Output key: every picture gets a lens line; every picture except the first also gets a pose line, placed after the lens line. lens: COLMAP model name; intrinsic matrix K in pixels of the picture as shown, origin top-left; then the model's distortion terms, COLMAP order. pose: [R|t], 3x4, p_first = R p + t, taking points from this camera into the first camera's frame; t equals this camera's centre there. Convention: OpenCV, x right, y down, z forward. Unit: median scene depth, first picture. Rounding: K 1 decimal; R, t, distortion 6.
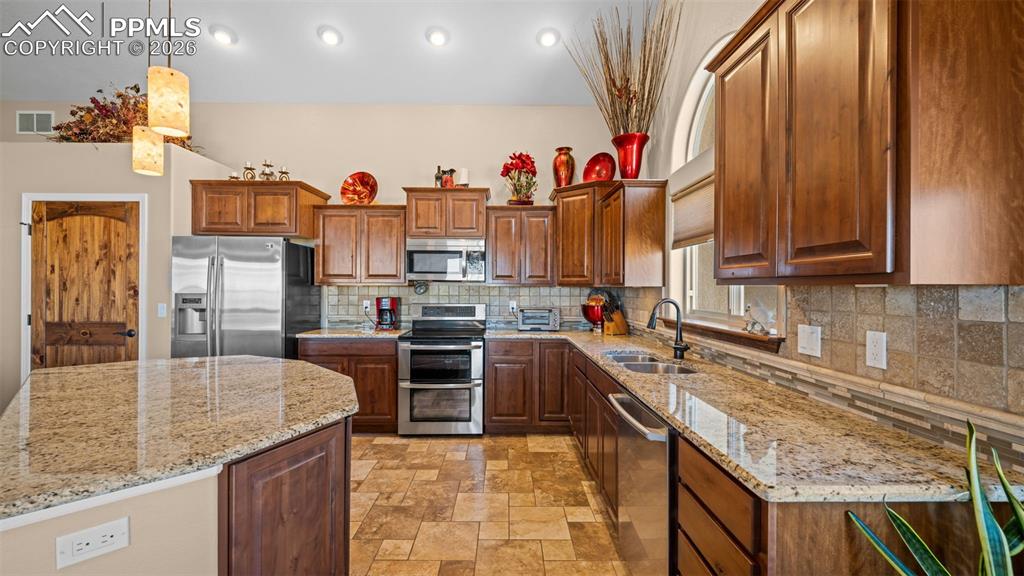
lens RADIAL K [[413.1, 0, 508.8], [0, 413.1, 287.1], [0, 0, 1]] dist [-0.001577, 0.000190]
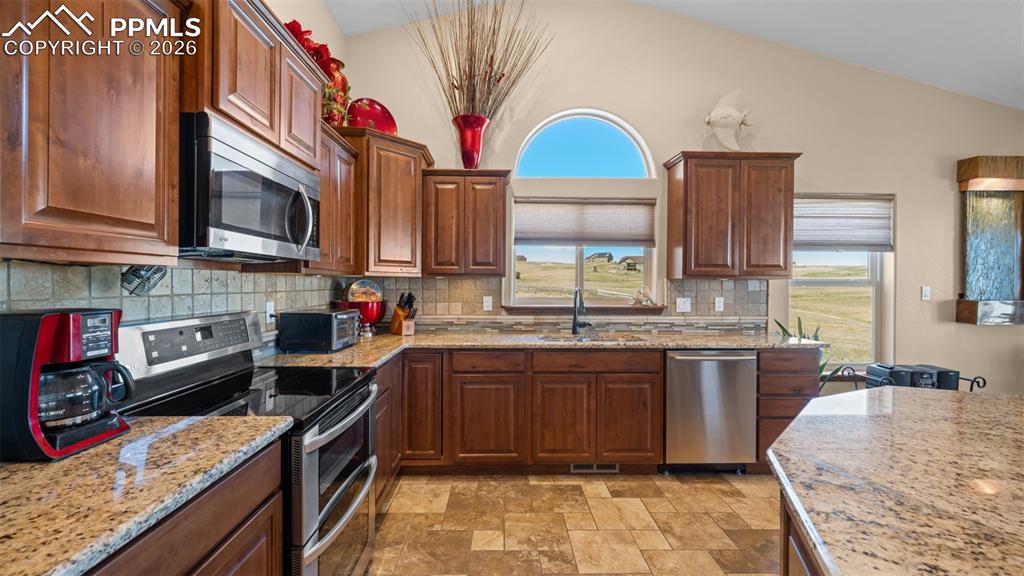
lens RADIAL K [[413.1, 0, 510.6], [0, 413.1, 285.3], [0, 0, 1]] dist [-0.001577, 0.000190]
pose [[-0.009576, -0.008025, 0.999922, -1.089223], [-0.007324, 0.999942, 0.007955, 0.013963], [-0.999927, -0.007247, -0.009634, 1.511573]]
